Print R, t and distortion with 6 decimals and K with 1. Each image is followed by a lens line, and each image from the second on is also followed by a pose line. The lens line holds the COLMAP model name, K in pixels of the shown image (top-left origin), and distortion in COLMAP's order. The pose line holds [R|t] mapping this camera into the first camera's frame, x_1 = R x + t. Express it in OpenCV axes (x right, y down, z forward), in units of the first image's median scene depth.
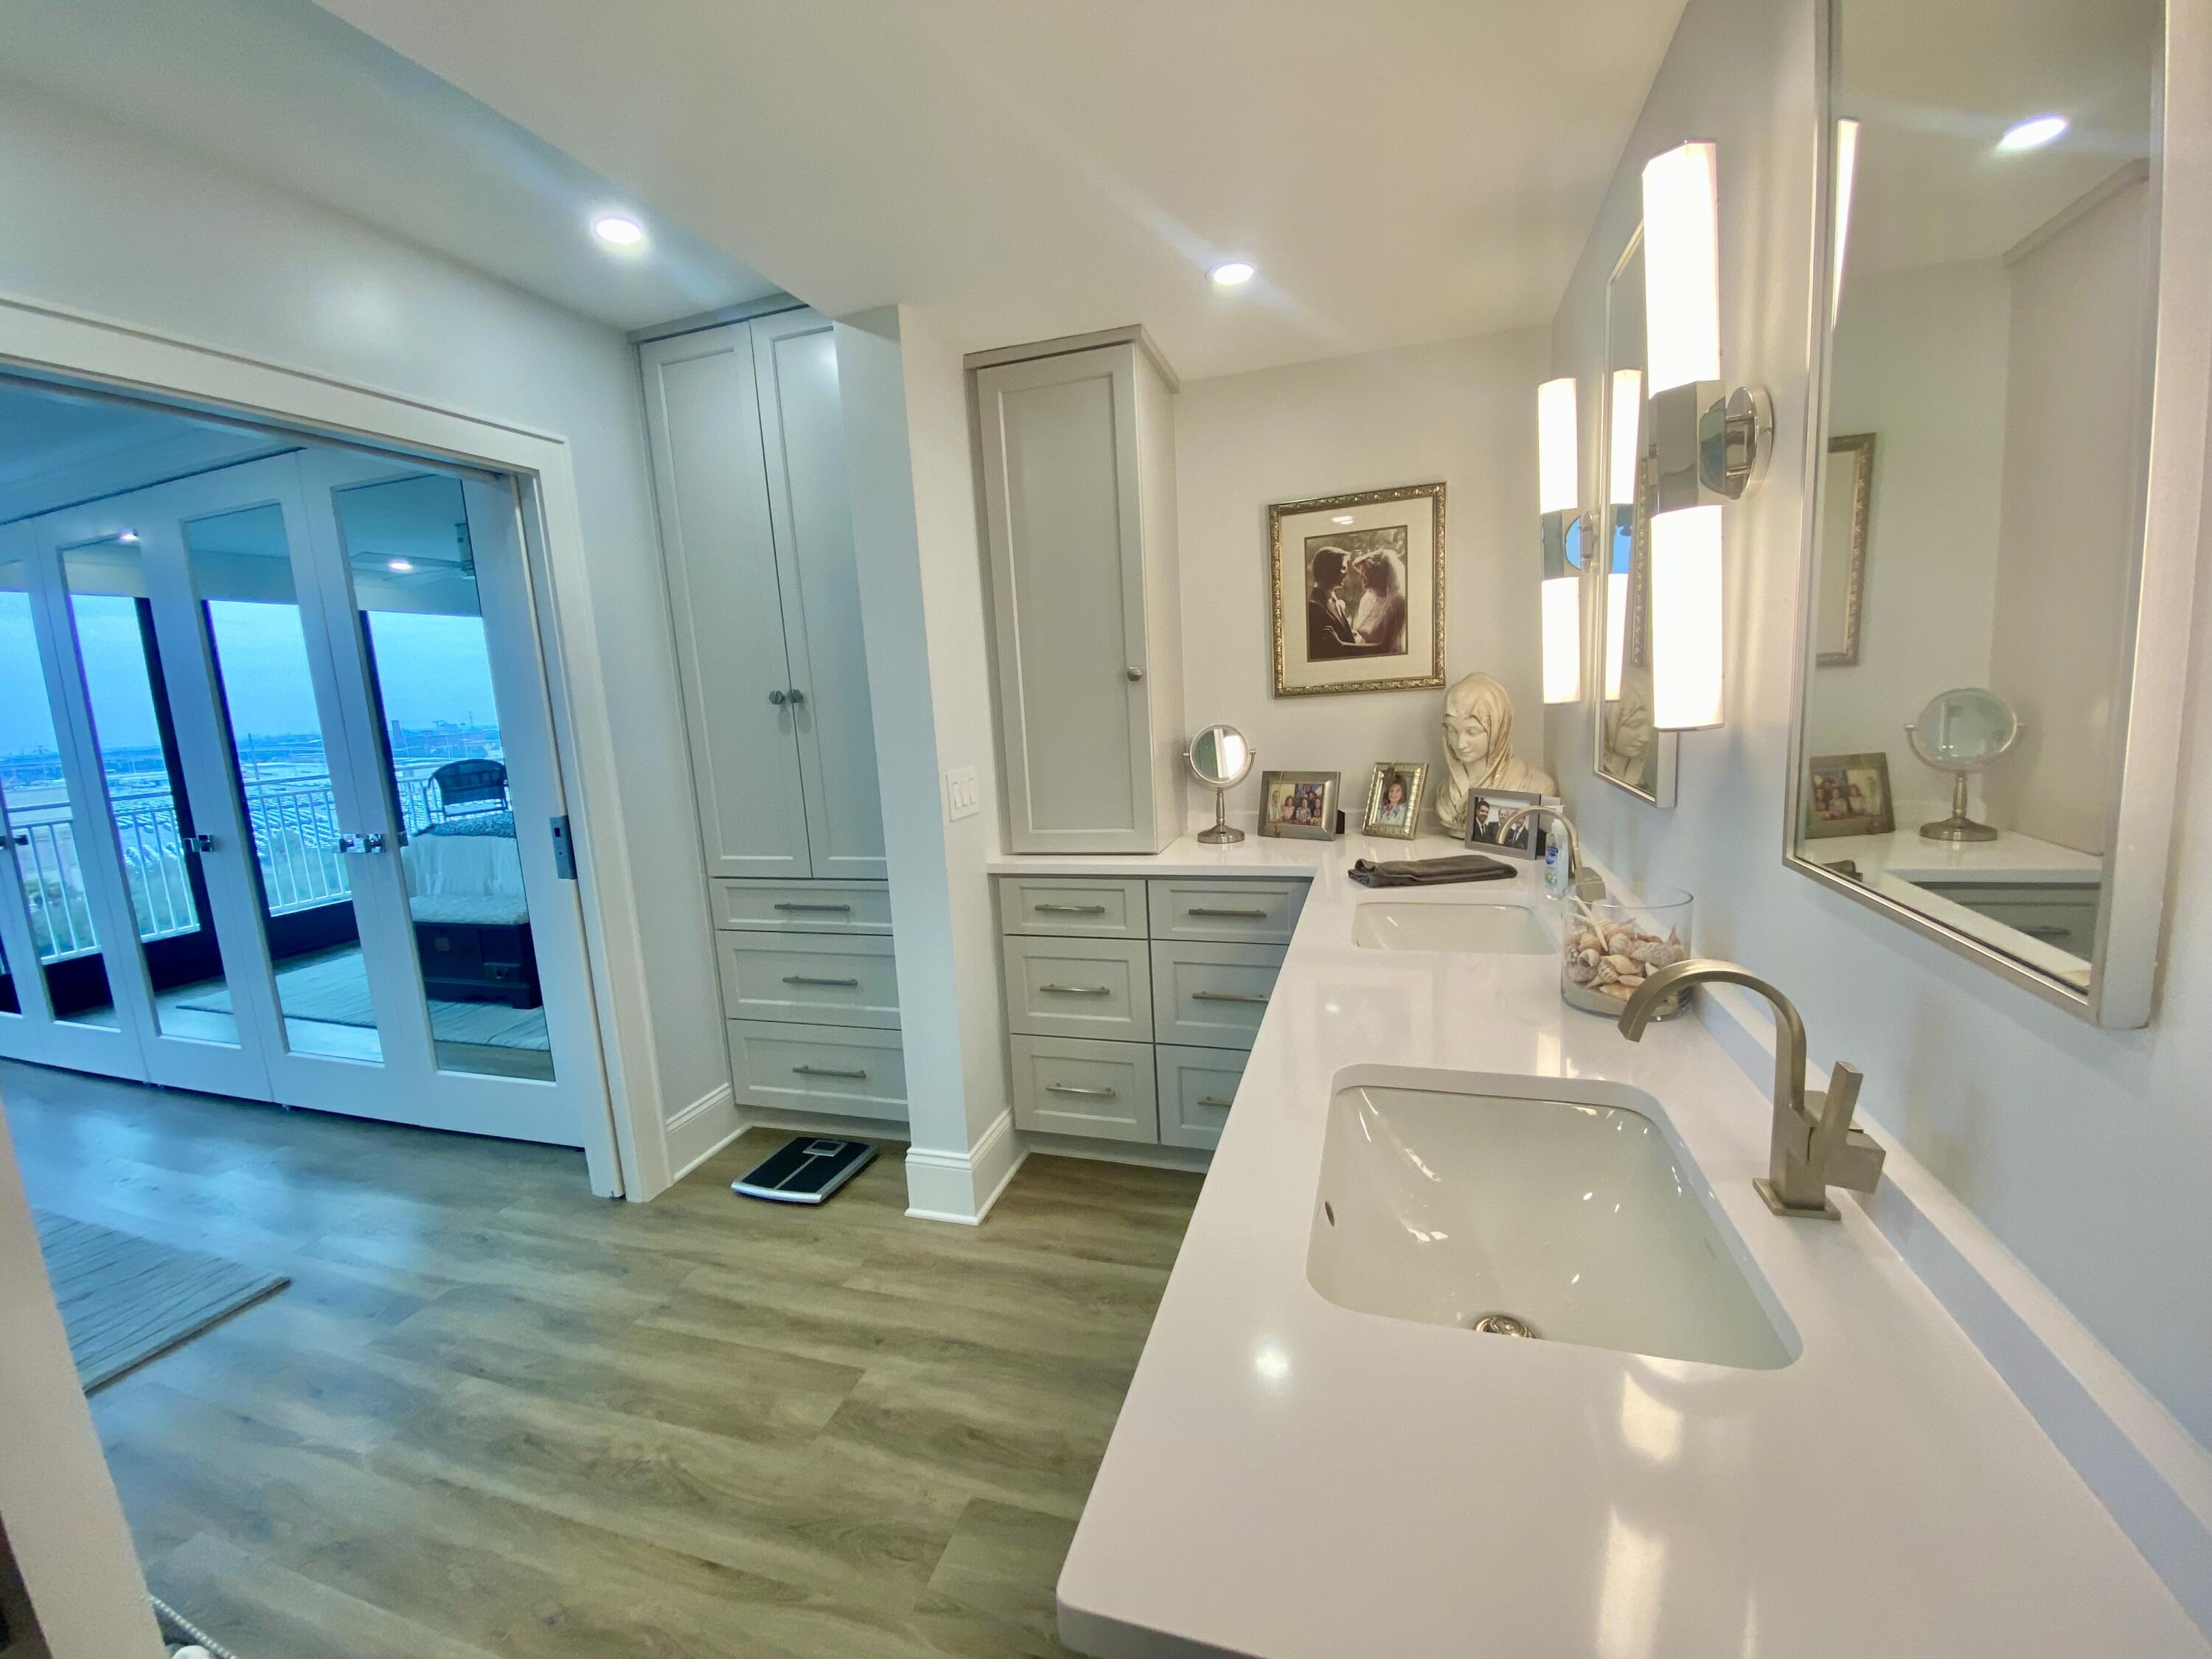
lens RADIAL K [[890.9, 0, 1106.0], [0, 890.9, 829.5], [0, 0, 1]] dist [0.026333, -0.023762]
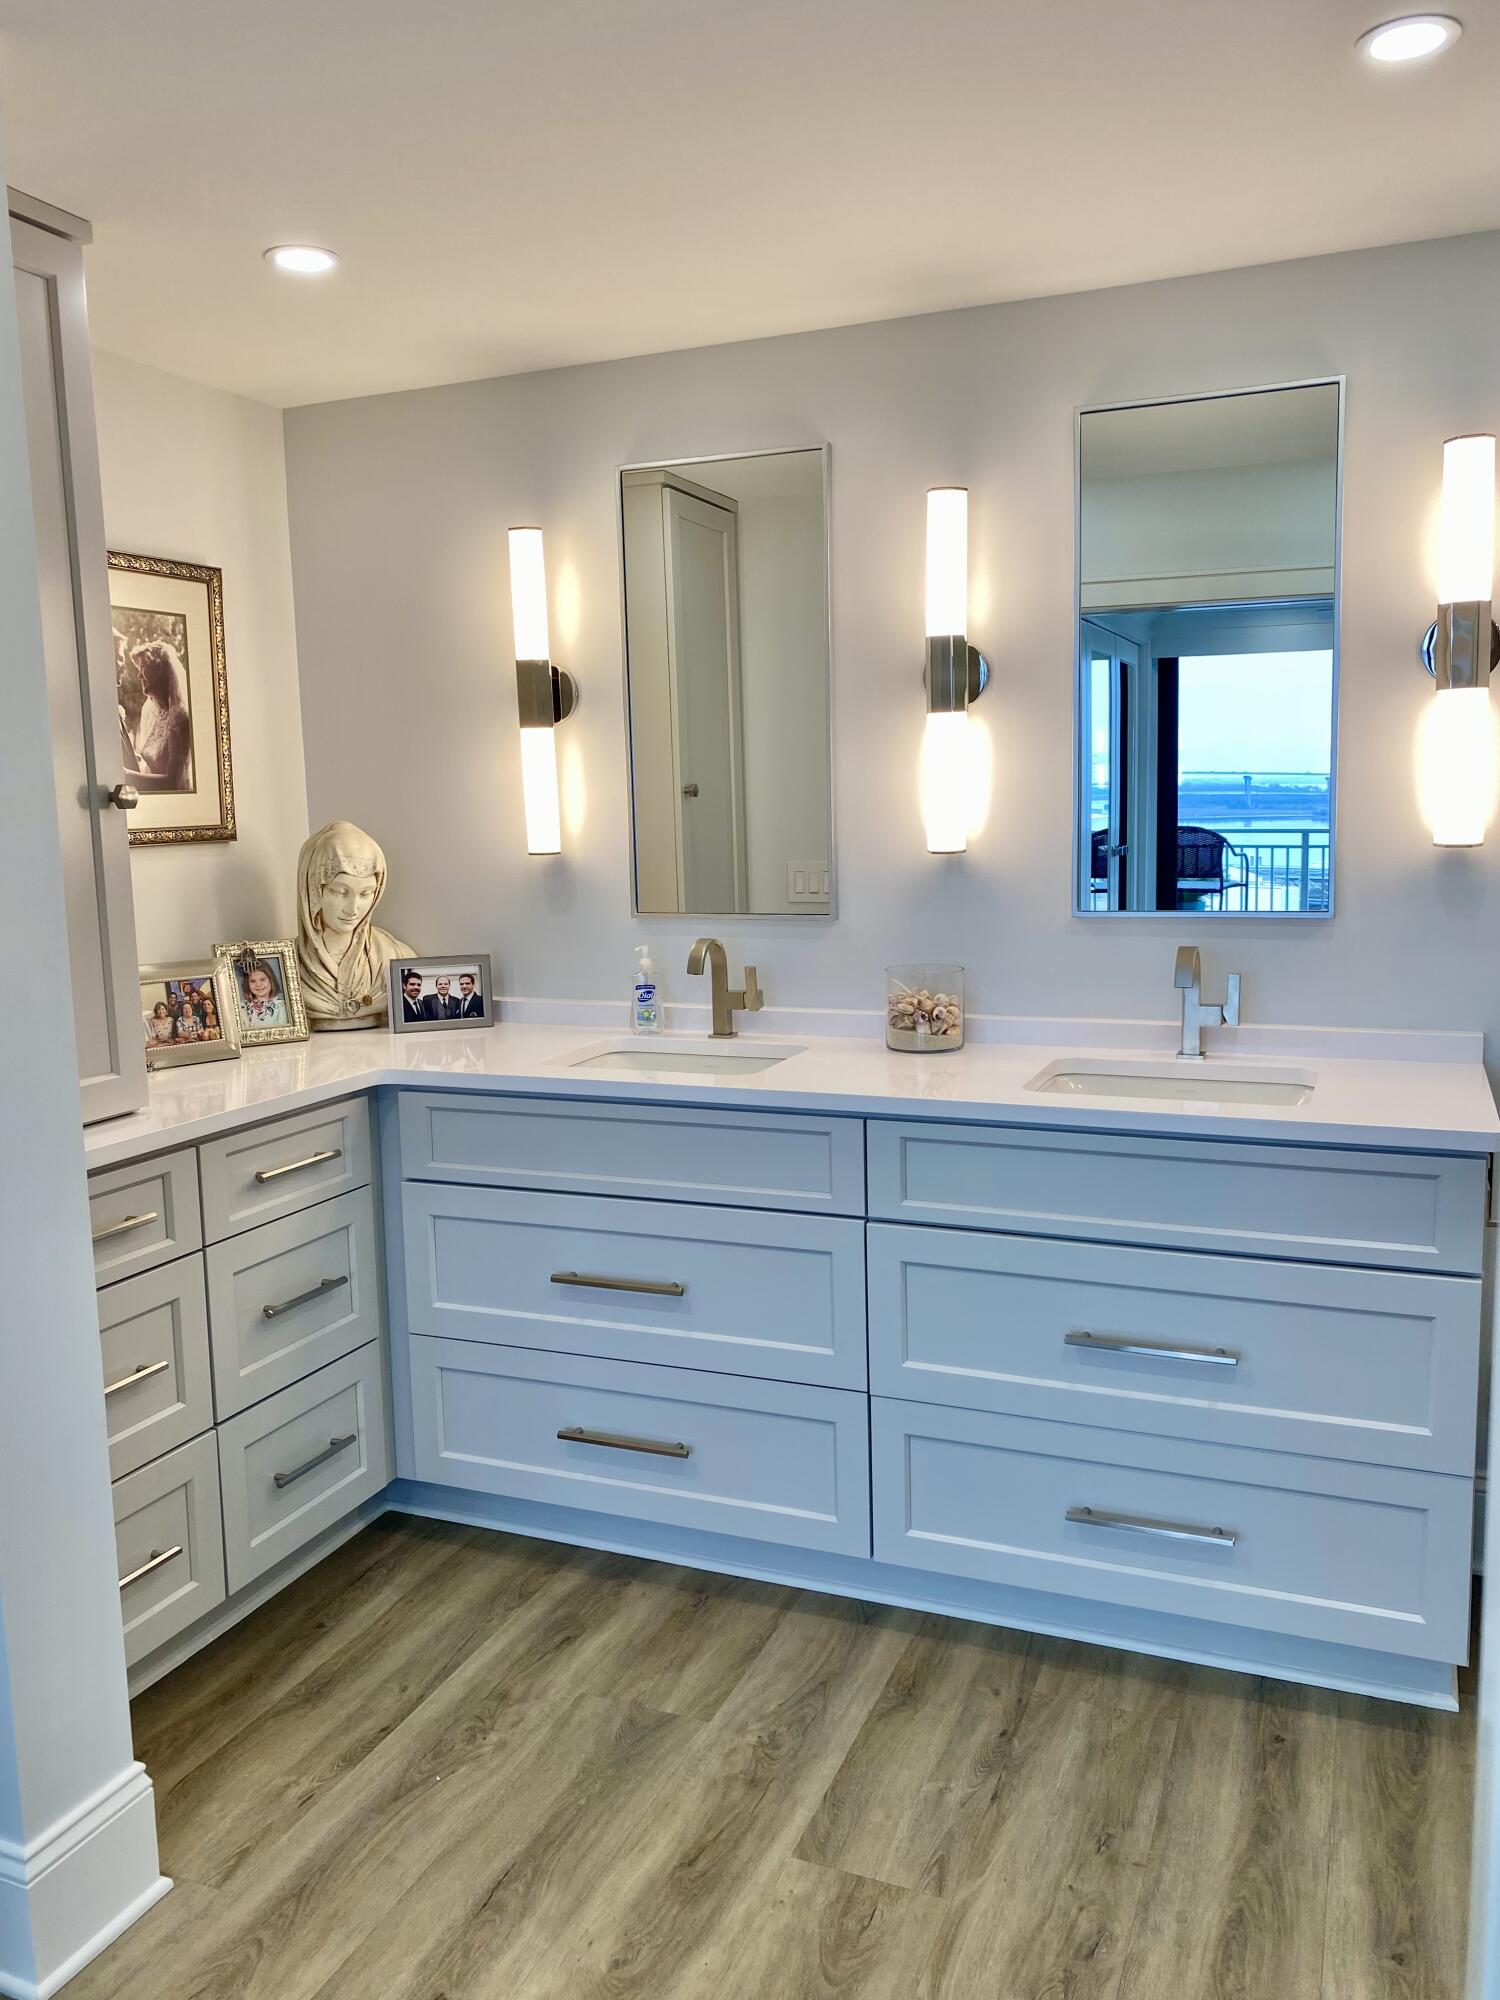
lens RADIAL K [[1531.8, 0, 750.0], [0, 1531.8, 1000.0], [0, 0, 1]] dist [0.003024, 0.000584]
pose [[0.083062, -0.070560, 0.994043, -0.878697], [0.172904, 0.983382, 0.055355, -0.027935], [-0.981430, 0.167276, 0.093882, 0.502379]]
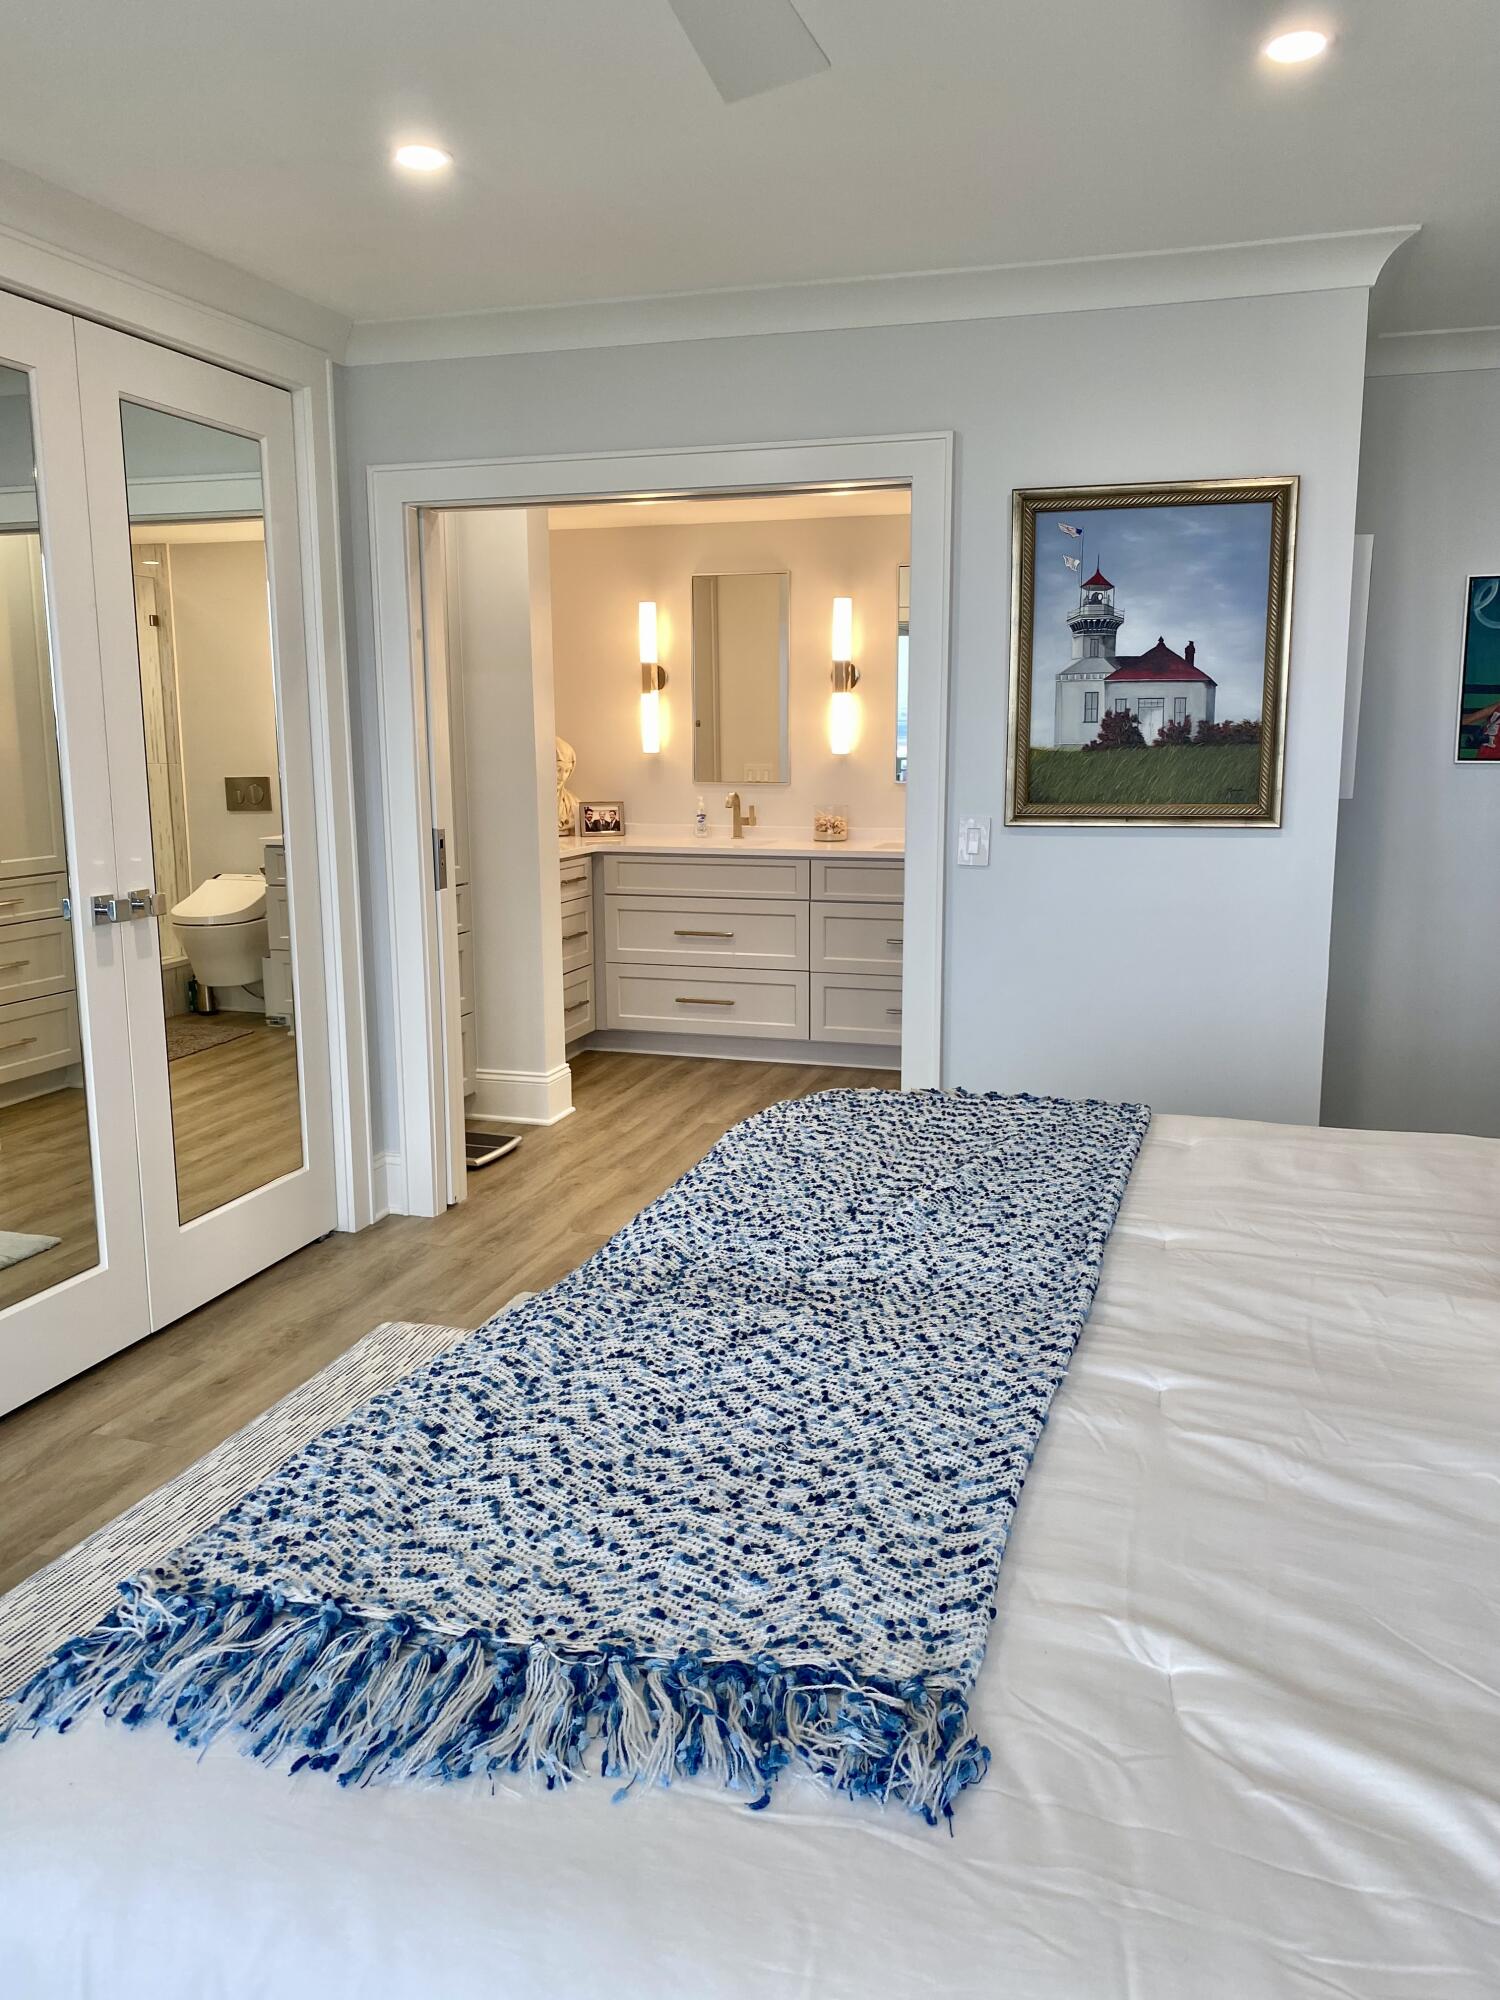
lens RADIAL K [[1531.8, 0, 750.0], [0, 1531.8, 1000.0], [0, 0, 1]] dist [0.003024, 0.000584]
pose [[-0.003072, -0.116865, 0.993143, -2.367997], [0.162338, 0.979915, 0.115811, 0.036219], [-0.986730, 0.161580, 0.015961, 0.626584]]
